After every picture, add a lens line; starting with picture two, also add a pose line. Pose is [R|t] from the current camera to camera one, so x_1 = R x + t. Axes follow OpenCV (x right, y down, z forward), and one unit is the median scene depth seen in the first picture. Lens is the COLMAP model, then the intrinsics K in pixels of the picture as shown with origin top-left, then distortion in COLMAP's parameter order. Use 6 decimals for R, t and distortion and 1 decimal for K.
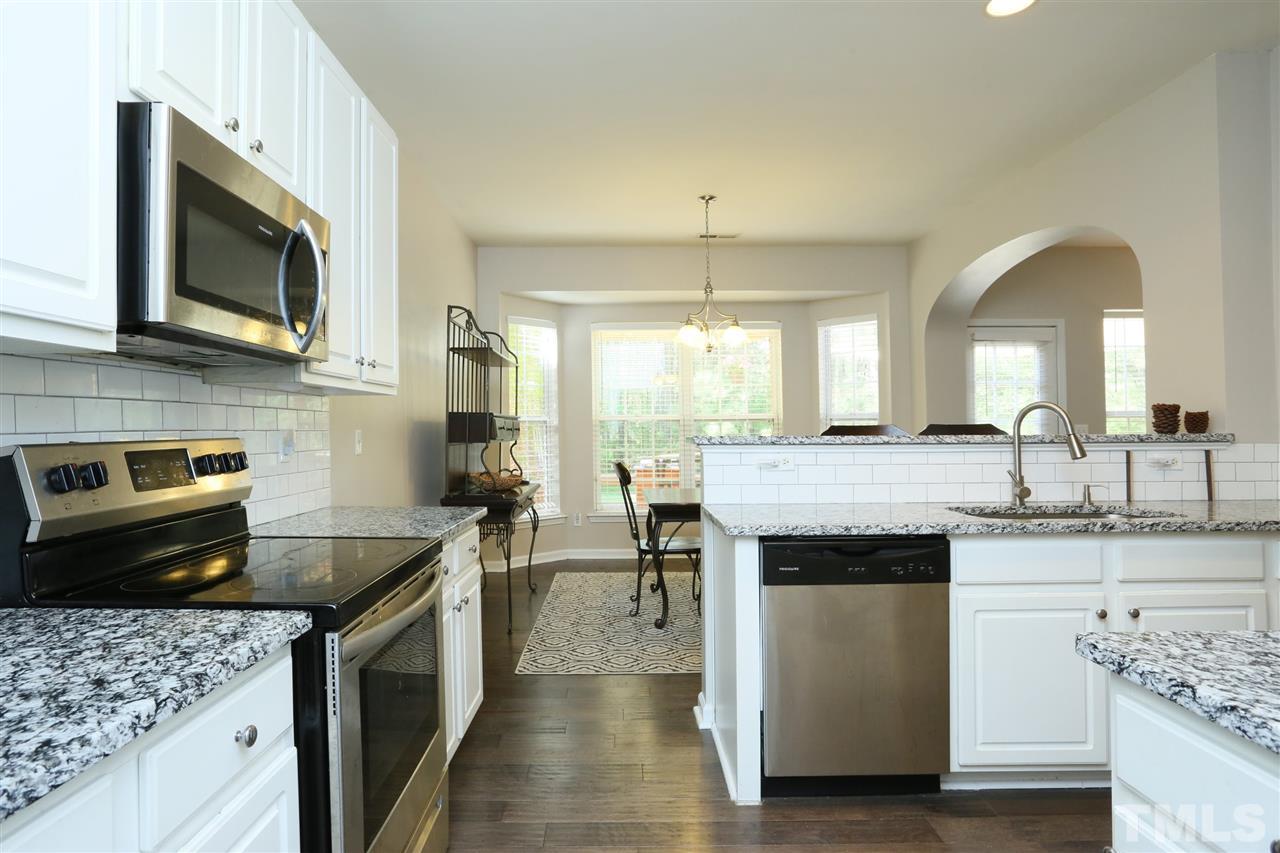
lens RADIAL K [[686.4, 0, 642.3], [0, 686.4, 424.0], [0, 0, 1]] dist [-0.007051, -0.001134]
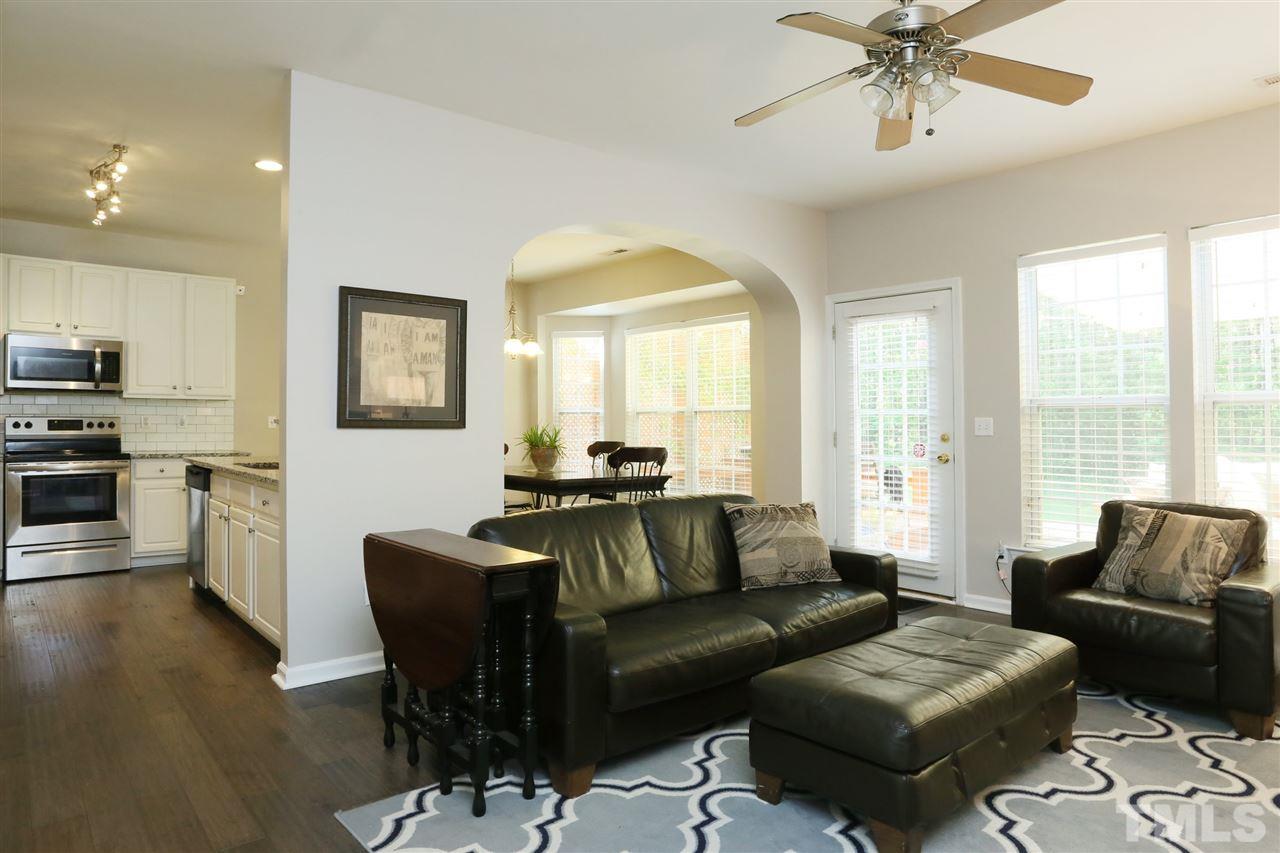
lens RADIAL K [[770.7, 0, 657.3], [0, 770.7, 411.3], [0, 0, 1]] dist [-0.010585, 0.017000]
pose [[0.639849, -0.001197, -0.768499, 1.264420], [-0.005505, 0.999966, -0.006141, 0.001439], [0.768481, 0.008160, 0.639821, 0.243301]]
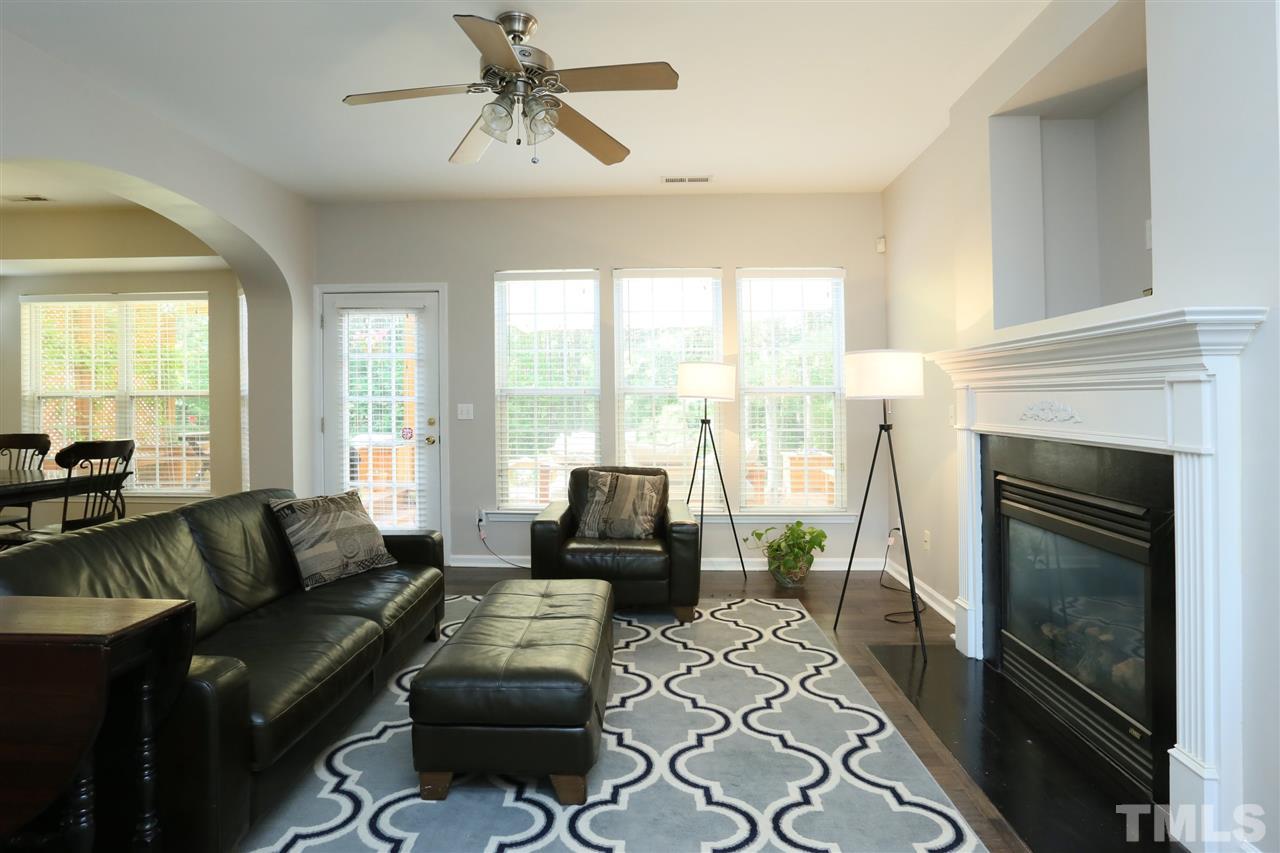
lens RADIAL K [[667.5, 0, 631.4], [0, 667.5, 396.1], [0, 0, 1]] dist [-0.038472, 0.008726]
pose [[0.995559, 0.007033, -0.093879, 1.117375], [-0.007866, 0.999933, -0.008501, -0.004669], [0.093813, 0.009202, 0.995547, 0.214267]]
